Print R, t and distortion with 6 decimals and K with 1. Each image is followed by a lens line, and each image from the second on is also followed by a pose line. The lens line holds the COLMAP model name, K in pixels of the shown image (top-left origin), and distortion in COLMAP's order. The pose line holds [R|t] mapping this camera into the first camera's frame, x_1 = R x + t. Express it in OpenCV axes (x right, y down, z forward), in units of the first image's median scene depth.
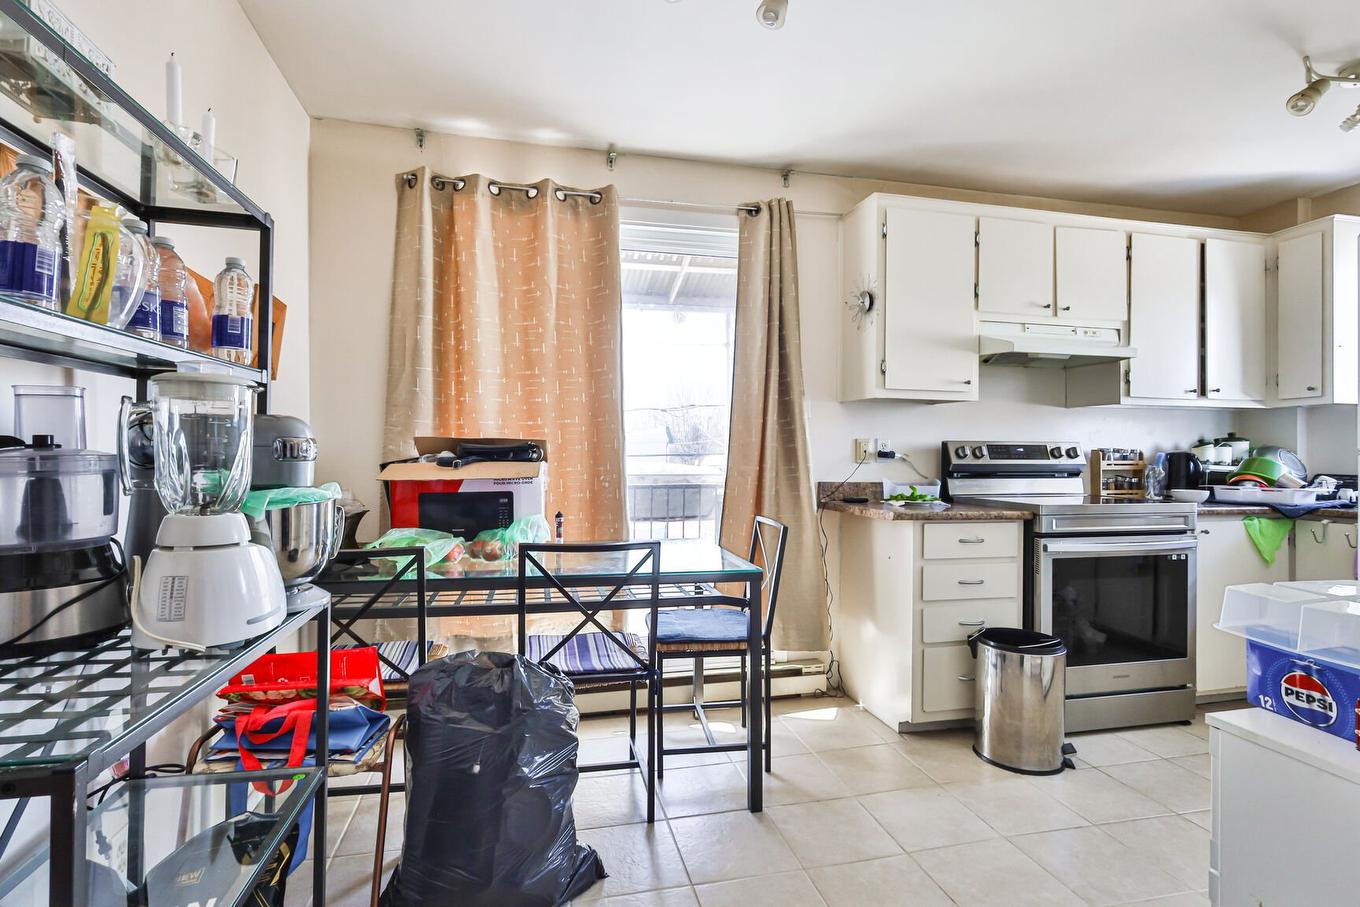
lens RADIAL K [[664.5, 0, 677.2], [0, 664.5, 453.2], [0, 0, 1]] dist [-0.001459, 0.000399]
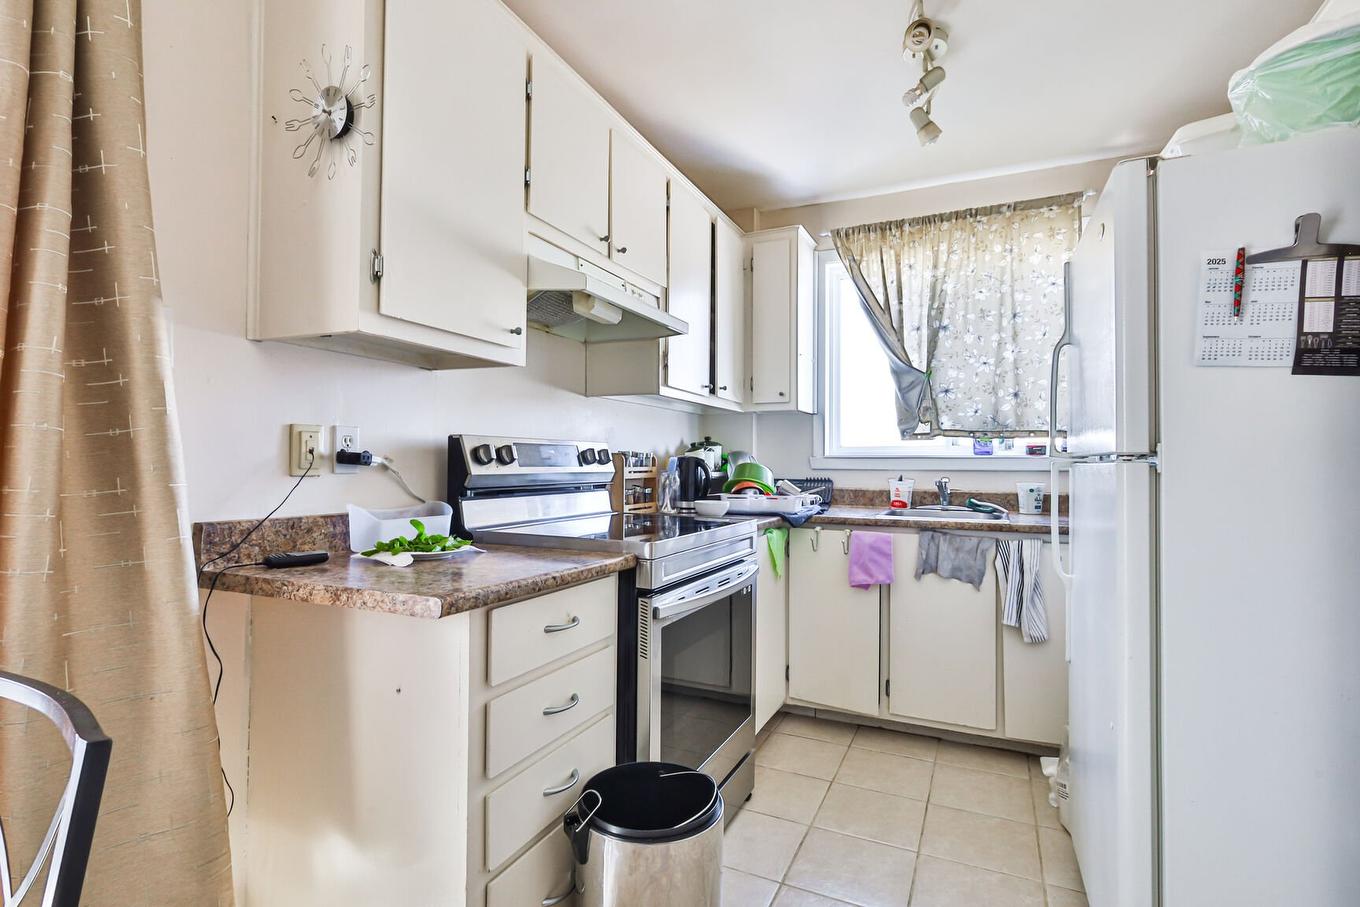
lens RADIAL K [[664.5, 0, 676.2], [0, 664.5, 453.3], [0, 0, 1]] dist [-0.001459, 0.000399]
pose [[0.623291, 0.010237, 0.781923, 0.076328], [-0.005702, 0.999947, -0.008547, 0.001372], [-0.781969, 0.000869, 0.623317, 0.510213]]
